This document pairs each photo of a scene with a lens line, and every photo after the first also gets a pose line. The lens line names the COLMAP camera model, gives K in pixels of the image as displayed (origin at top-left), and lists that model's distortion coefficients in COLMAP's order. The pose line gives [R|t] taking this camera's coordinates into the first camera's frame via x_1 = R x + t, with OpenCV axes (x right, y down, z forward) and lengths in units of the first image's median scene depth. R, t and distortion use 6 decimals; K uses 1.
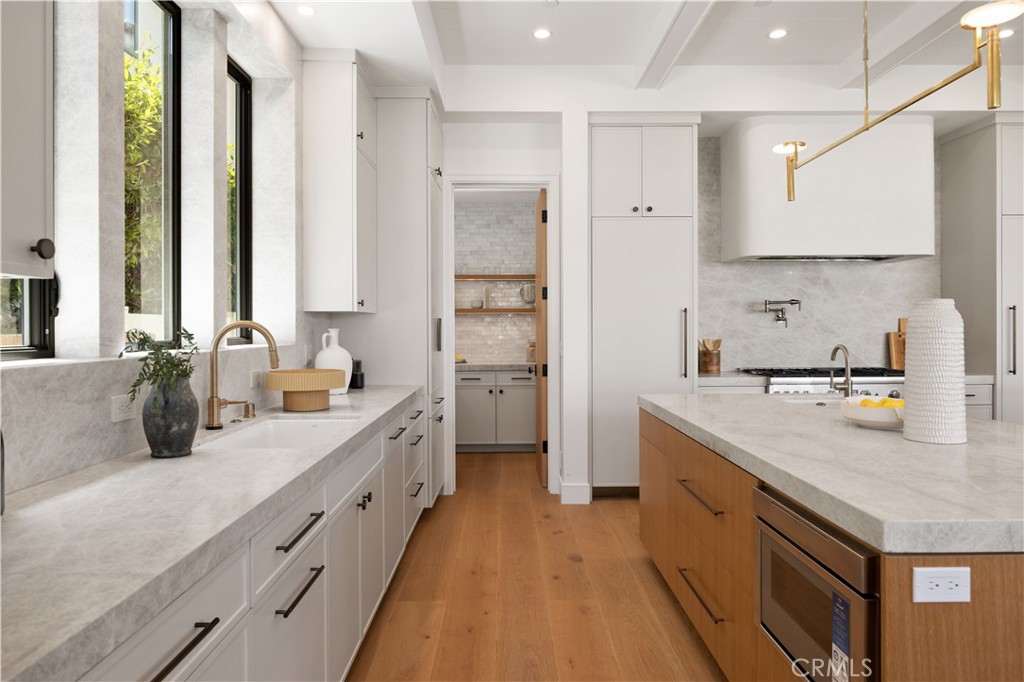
lens RADIAL K [[680.2, 0, 512.2], [0, 680.2, 339.1], [0, 0, 1]] dist [-0.000100, 0.000000]
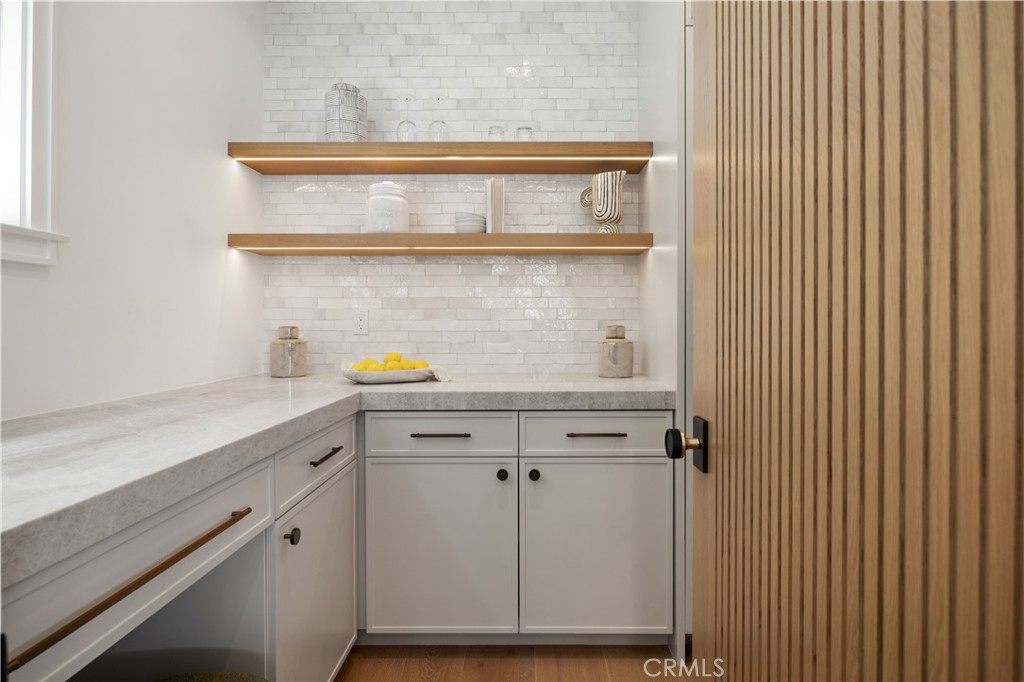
lens RADIAL K [[561.1, 0, 513.9], [0, 561.1, 336.8], [0, 0, 1]] dist [-0.000128, -0.000004]
pose [[0.999170, 0.002418, -0.040655, -0.014416], [-0.002383, 0.999997, 0.000929, 0.010759], [0.040657, -0.000832, 0.999173, 0.682369]]
